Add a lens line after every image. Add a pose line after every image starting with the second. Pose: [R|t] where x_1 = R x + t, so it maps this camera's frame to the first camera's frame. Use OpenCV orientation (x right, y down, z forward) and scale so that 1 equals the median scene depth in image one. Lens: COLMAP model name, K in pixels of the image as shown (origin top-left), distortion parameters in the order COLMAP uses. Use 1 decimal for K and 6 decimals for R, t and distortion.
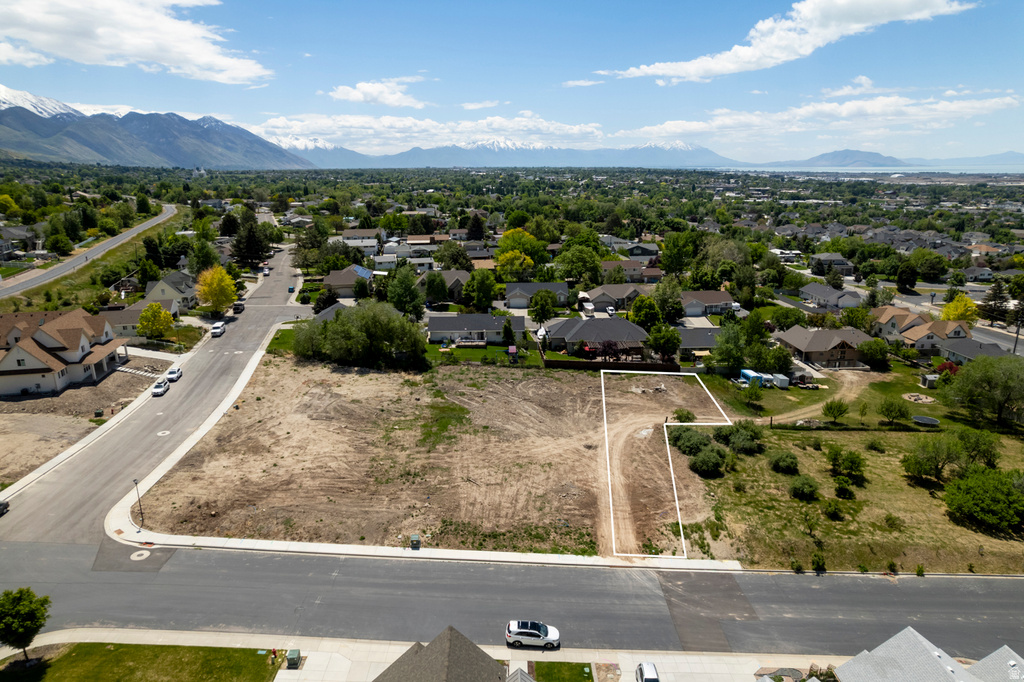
lens RADIAL K [[653.9, 0, 511.8], [0, 653.9, 349.6], [0, 0, 1]] dist [-0.078171, 0.070438]
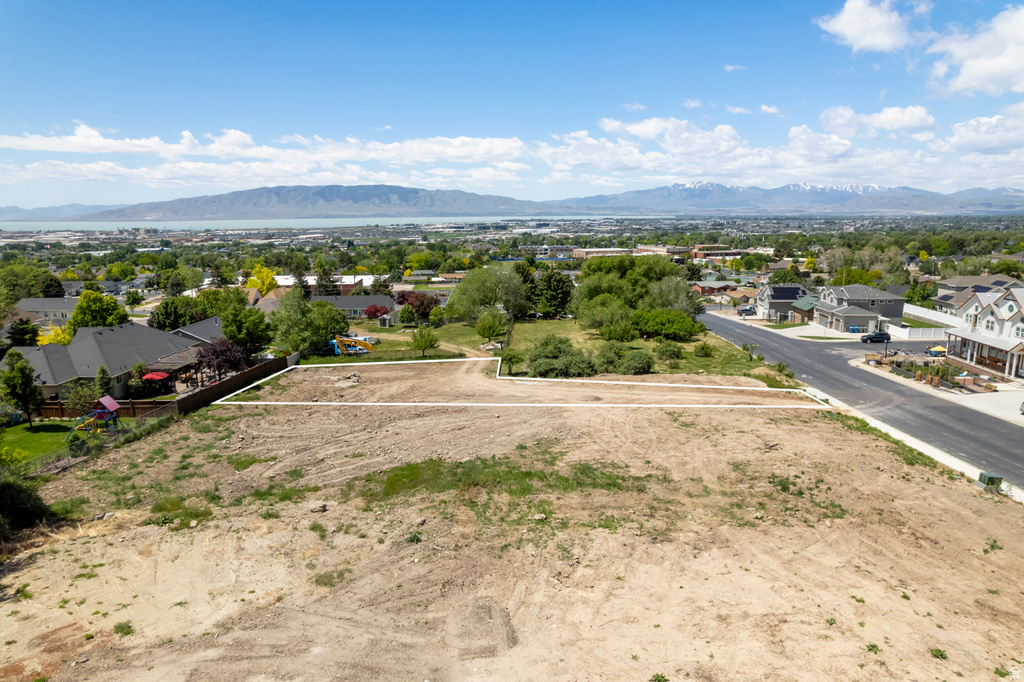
lens RADIAL K [[653.9, 0, 516.2], [0, 653.9, 354.1], [0, 0, 1]] dist [-0.078171, 0.070438]
pose [[0.056094, -0.203659, 0.977434, -0.523826], [0.281835, 0.942392, 0.180184, -0.042997], [-0.957822, 0.265367, 0.110261, 0.929283]]
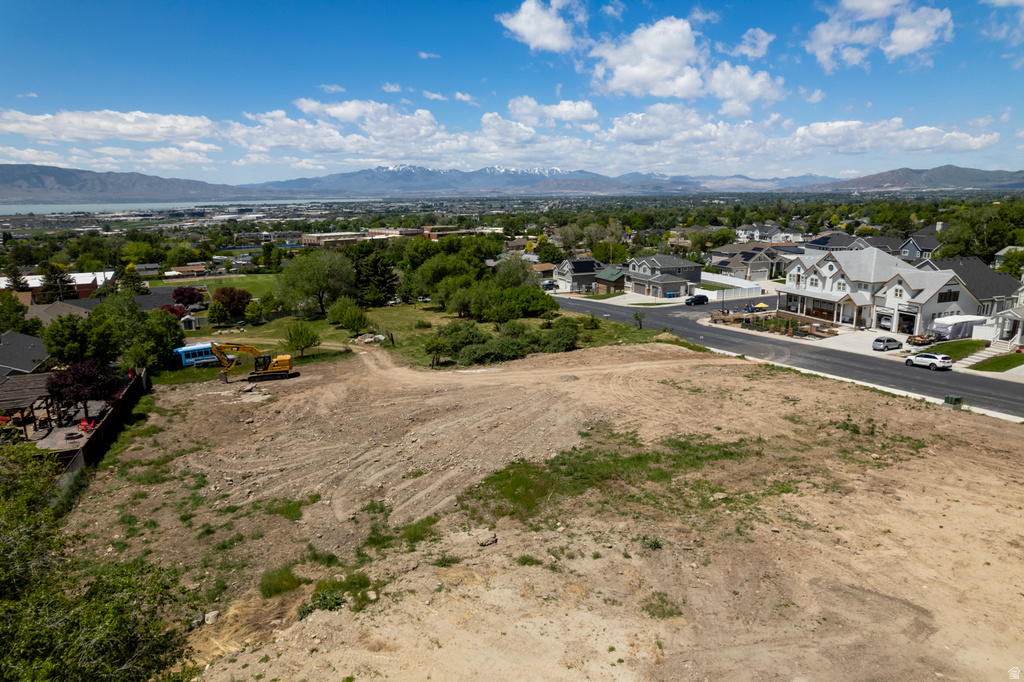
lens RADIAL K [[653.9, 0, 516.5], [0, 653.9, 341.9], [0, 0, 1]] dist [-0.078171, 0.070438]
pose [[-0.371279, -0.194681, 0.907883, -0.448066], [0.267509, 0.913888, 0.305366, -0.105936], [-0.889152, 0.356242, -0.287228, 1.160798]]
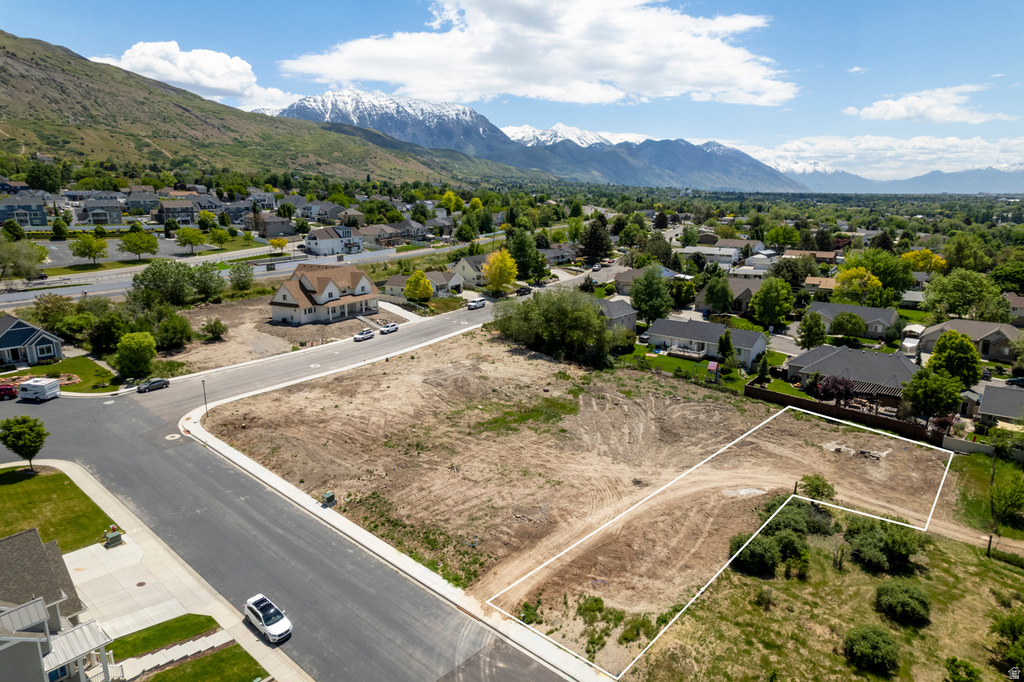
lens RADIAL K [[653.9, 0, 510.6], [0, 653.9, 341.2], [0, 0, 1]] dist [-0.078171, 0.070438]
pose [[0.756485, 0.151680, -0.636179, 0.435598], [-0.180837, 0.983322, 0.019413, -0.000910], [0.628513, 0.100358, 0.771297, 0.283452]]
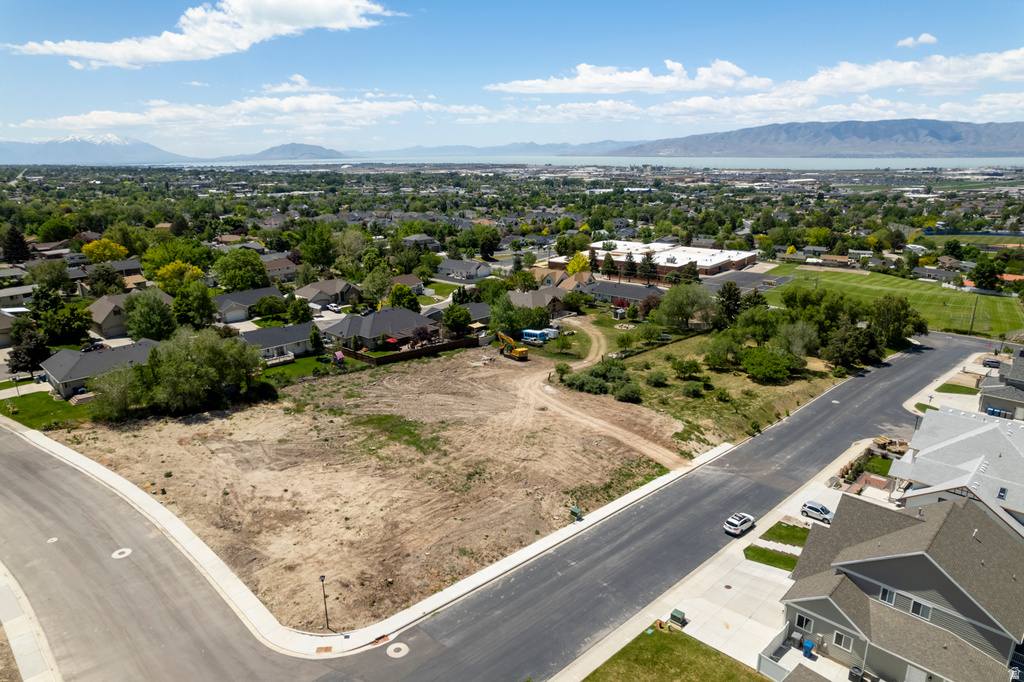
lens RADIAL K [[653.9, 0, 514.3], [0, 653.9, 354.3], [0, 0, 1]] dist [-0.078171, 0.070438]
pose [[0.708229, -0.206163, 0.675210, -0.610678], [0.196081, 0.976224, 0.092403, -0.051953], [-0.678206, 0.066954, 0.731815, 0.193304]]
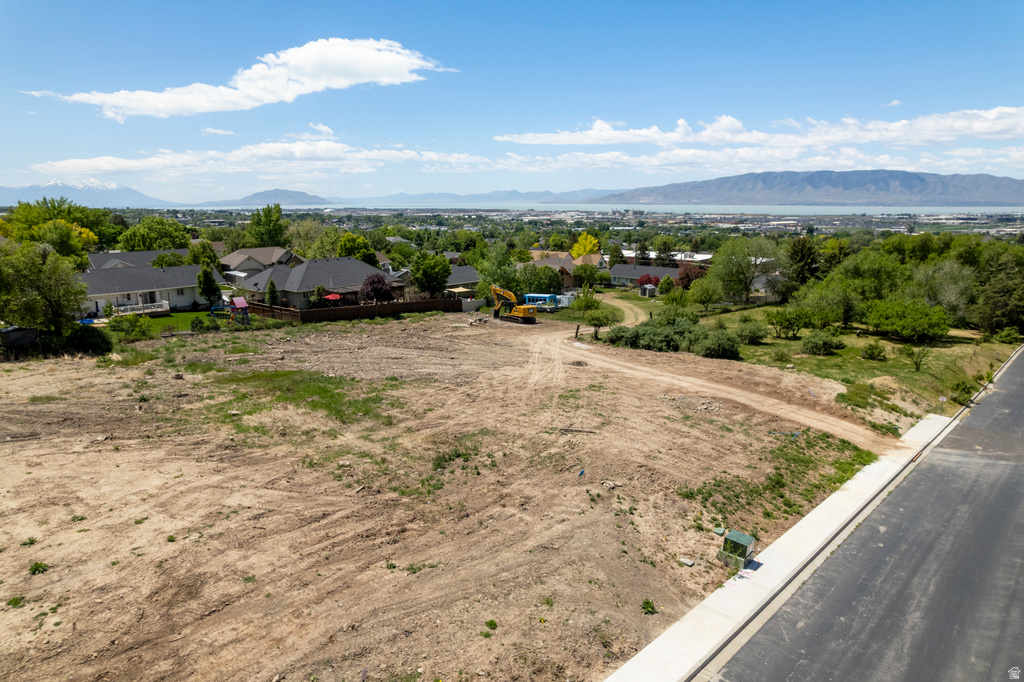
lens RADIAL K [[653.9, 0, 513.8], [0, 653.9, 357.7], [0, 0, 1]] dist [-0.078171, 0.070438]
pose [[0.689863, -0.162256, 0.705523, -0.334899], [0.195920, 0.980037, 0.033817, 0.104008], [-0.696925, 0.114898, 0.707880, 0.566115]]
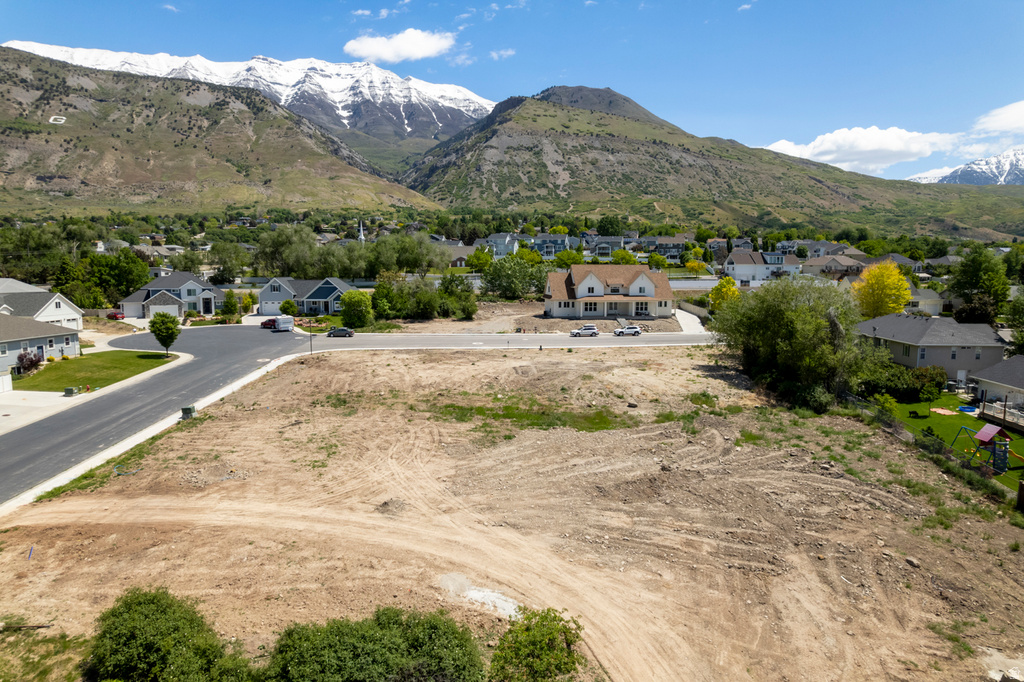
lens RADIAL K [[653.9, 0, 514.3], [0, 653.9, 340.7], [0, 0, 1]] dist [-0.078171, 0.070438]
pose [[-0.049260, 0.122812, -0.991207, 0.495239], [-0.276177, 0.952043, 0.131685, -0.032024], [0.959844, 0.280235, -0.012980, 0.989163]]
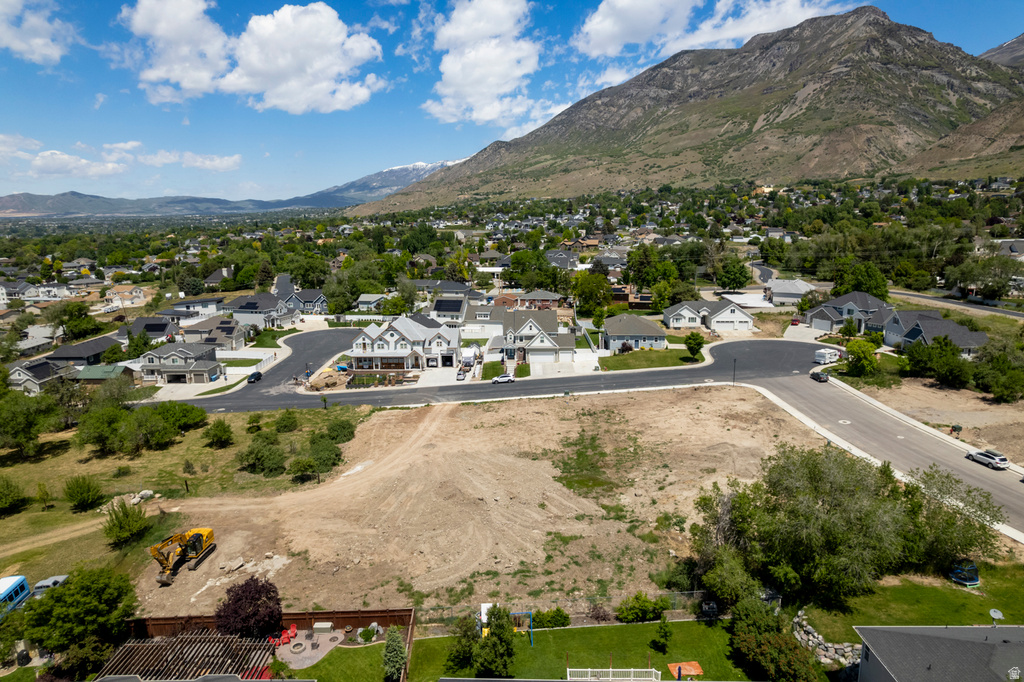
lens RADIAL K [[653.9, 0, 513.5], [0, 653.9, 339.3], [0, 0, 1]] dist [-0.078171, 0.070438]
pose [[-0.999678, 0.015363, 0.020203, -0.031025], [0.022892, 0.889496, 0.456370, -0.434486], [-0.010959, 0.456685, -0.889561, 1.718968]]
